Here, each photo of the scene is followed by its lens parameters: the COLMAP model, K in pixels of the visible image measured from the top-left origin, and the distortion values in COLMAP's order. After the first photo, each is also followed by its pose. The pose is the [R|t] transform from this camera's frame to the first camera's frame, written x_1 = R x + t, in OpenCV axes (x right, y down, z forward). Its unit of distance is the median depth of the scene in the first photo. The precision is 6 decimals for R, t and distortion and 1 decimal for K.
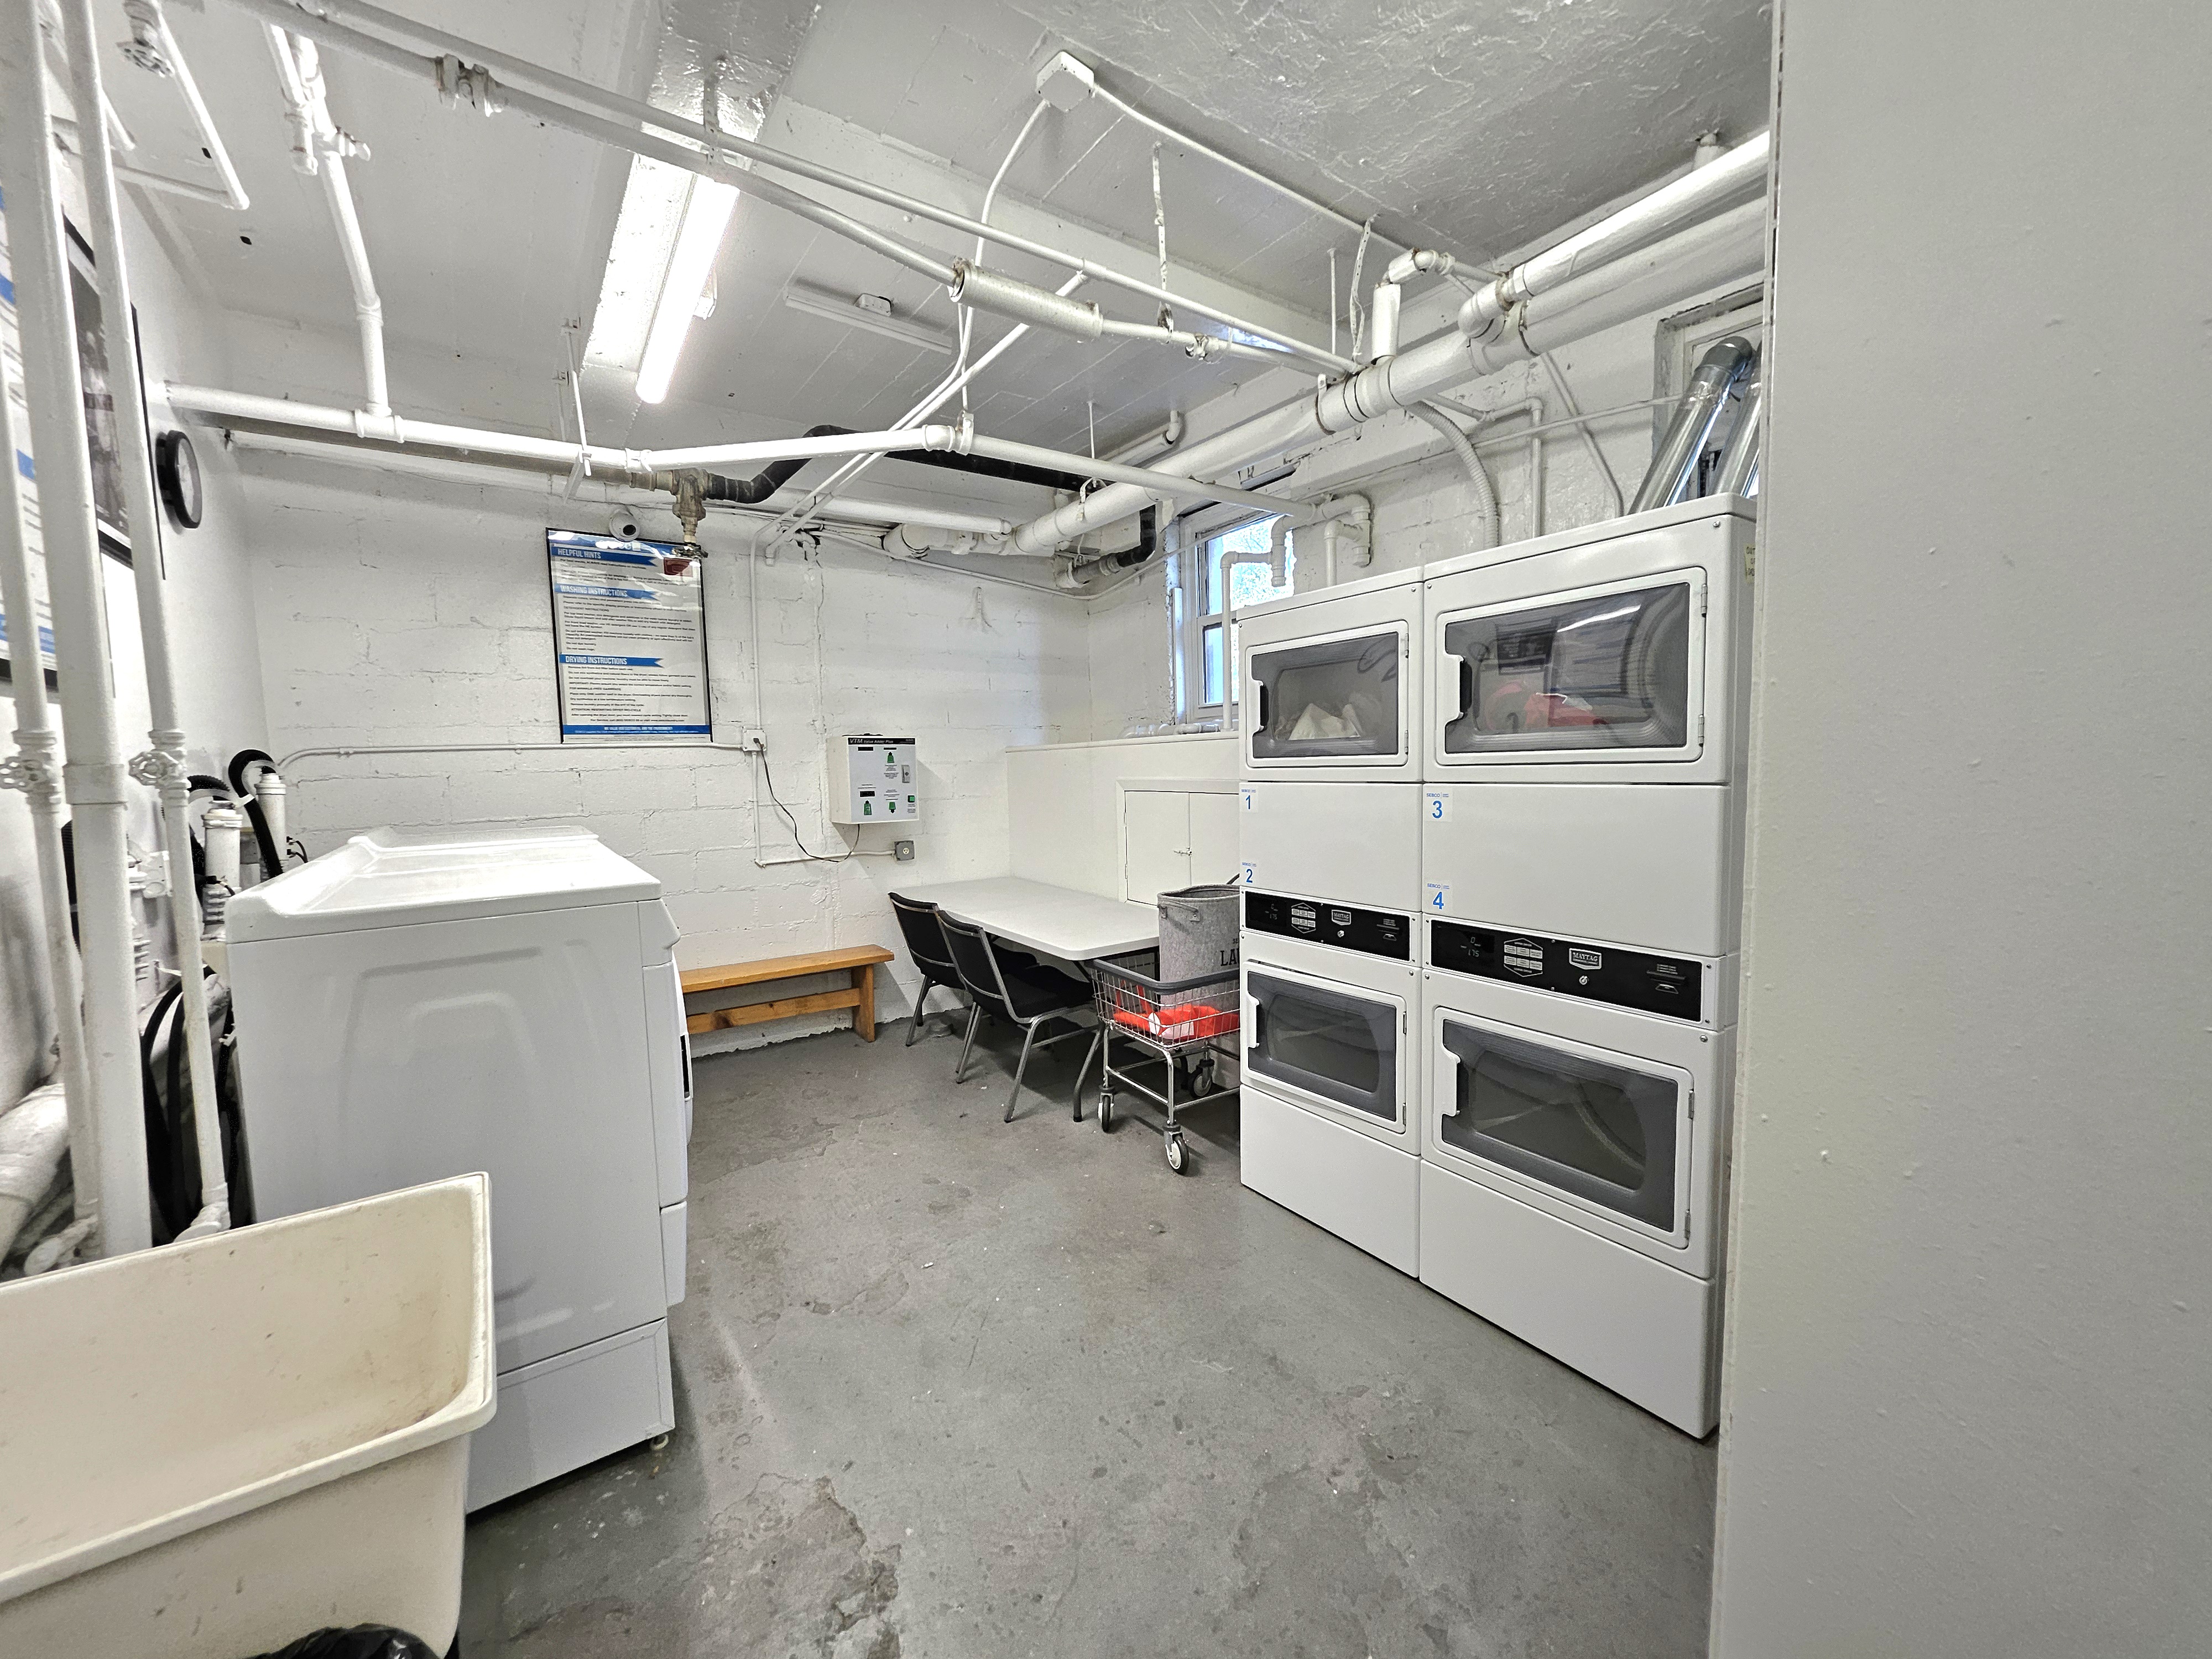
lens RADIAL K [[874.8, 0, 1105.2], [0, 874.8, 829.6], [0, 0, 1]] dist [-0.002160, -0.000262]
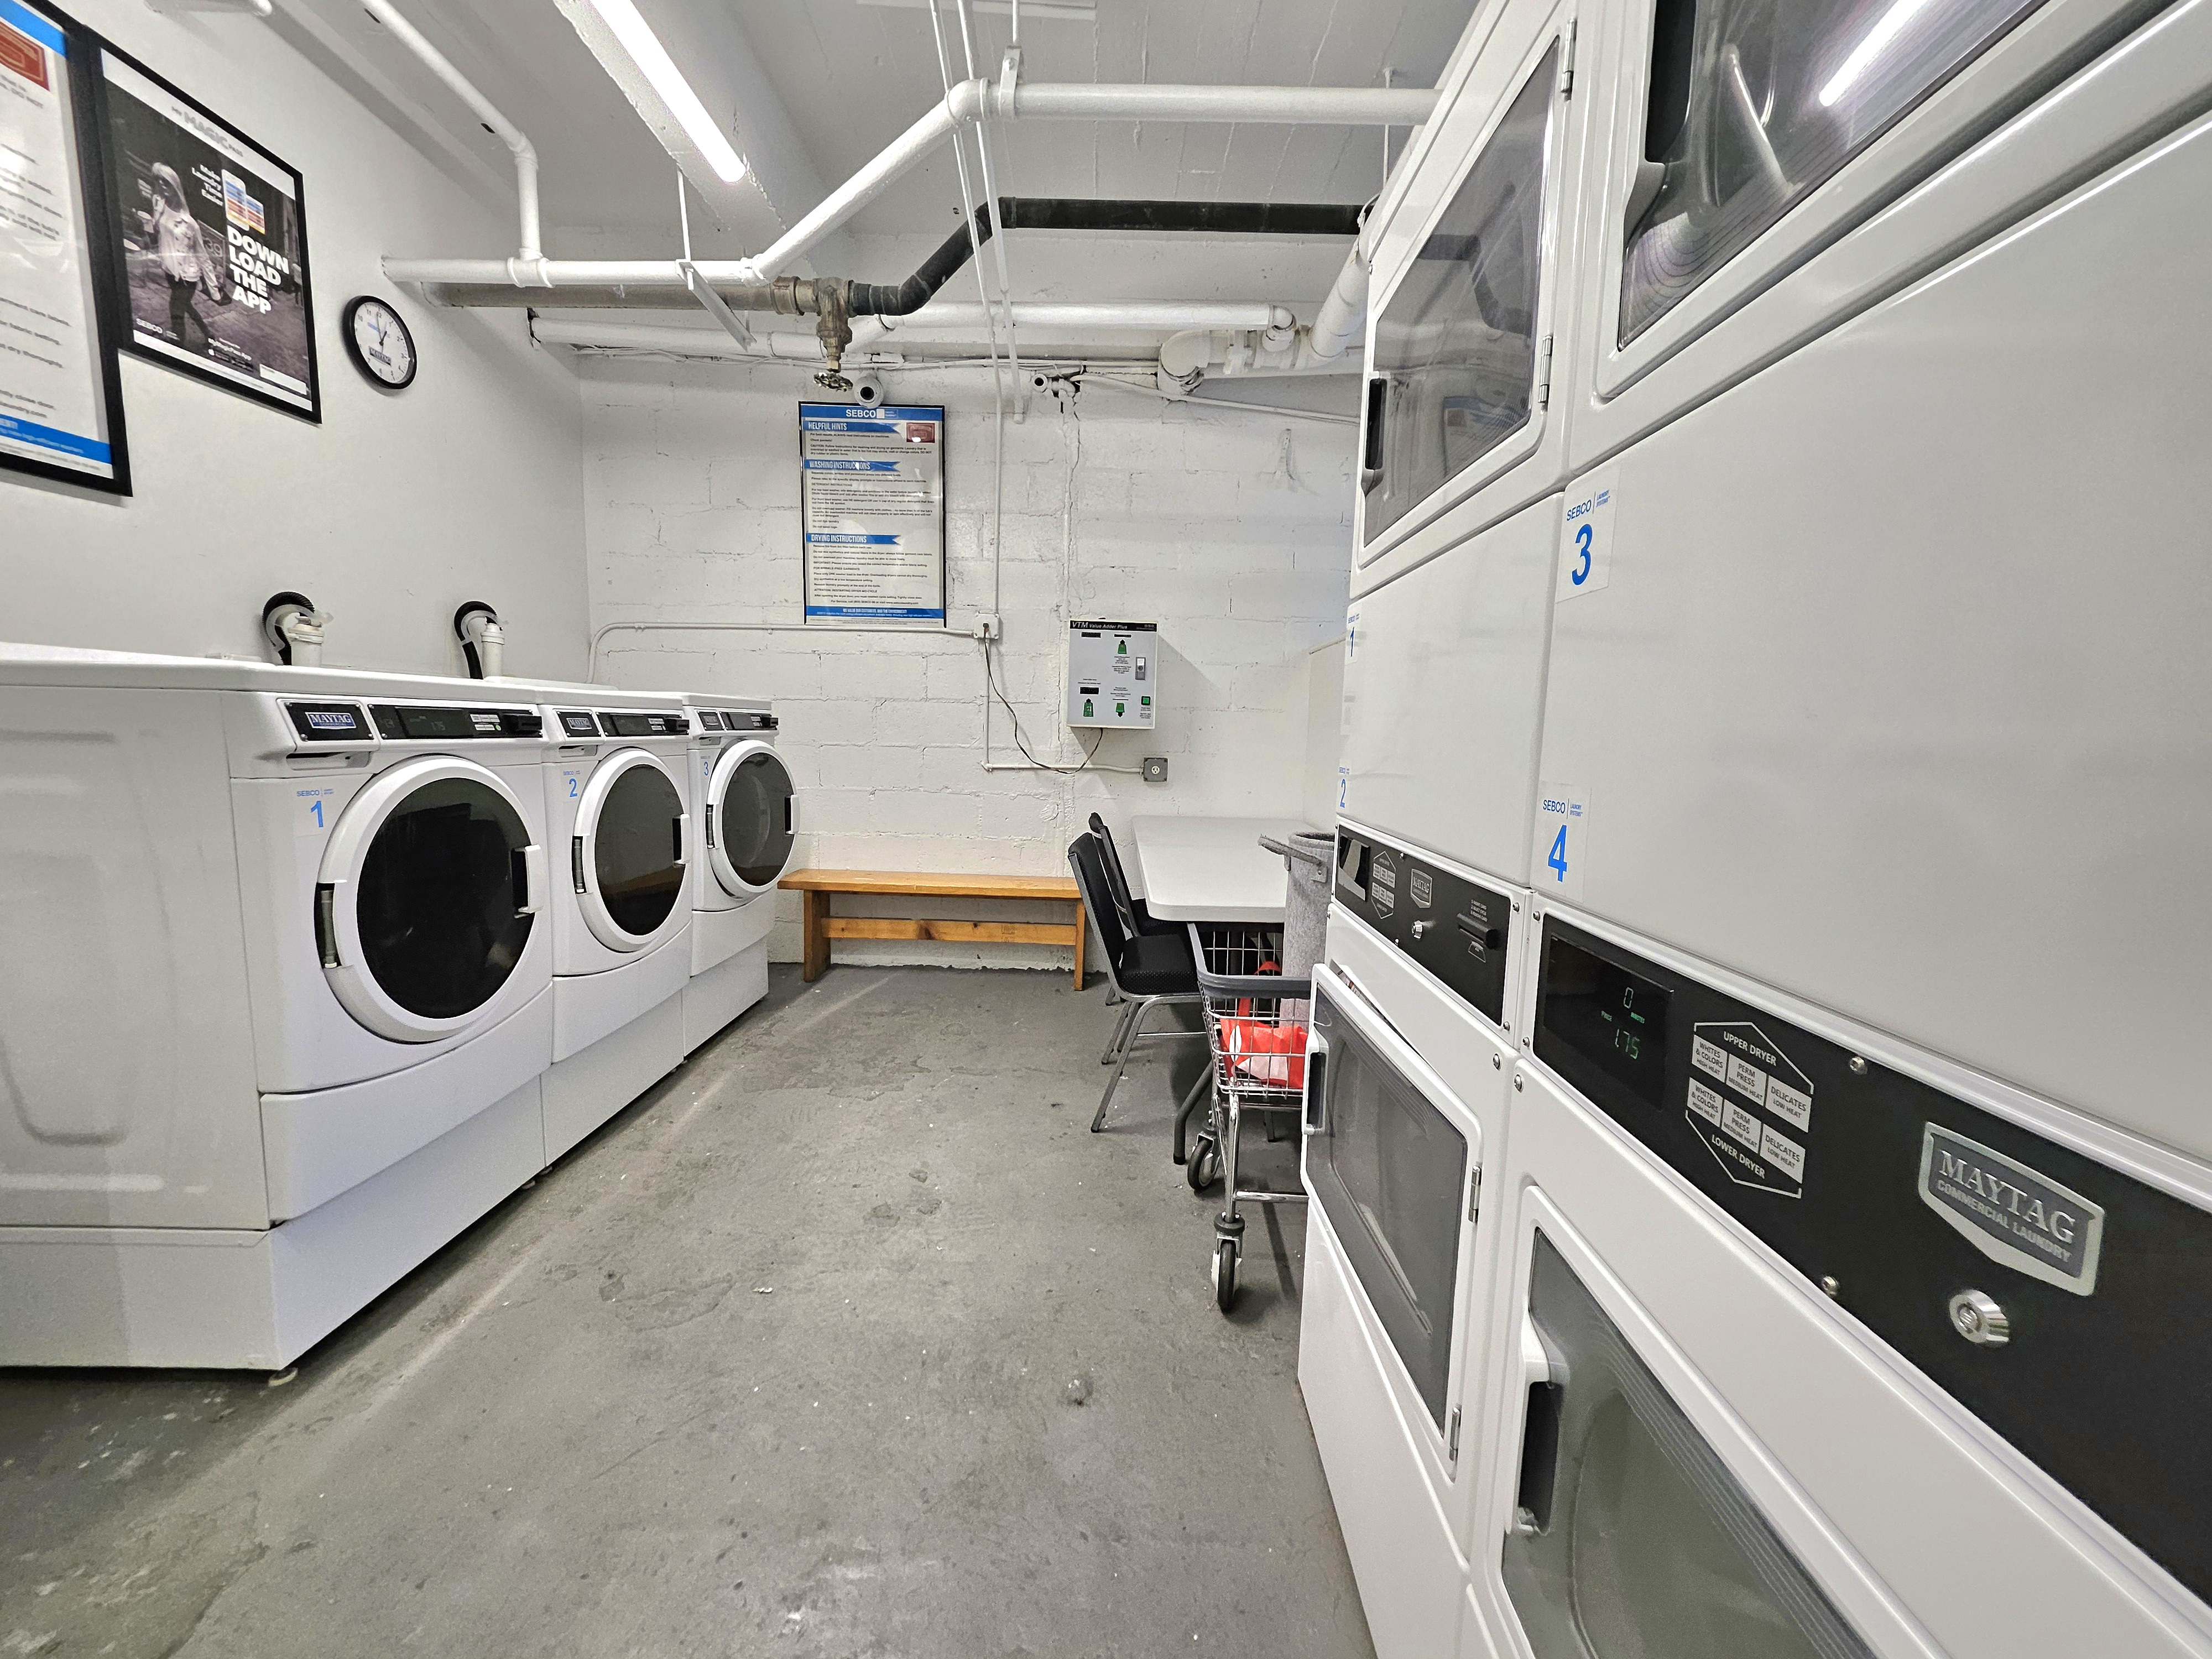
lens RADIAL K [[874.8, 0, 1105.2], [0, 874.8, 829.6], [0, 0, 1]] dist [-0.002160, -0.000262]
pose [[0.813055, 0.110026, -0.571695, 0.236301], [-0.089949, 0.993929, 0.063363, 0.037334], [0.575196, -0.000094, 0.818016, 0.360282]]
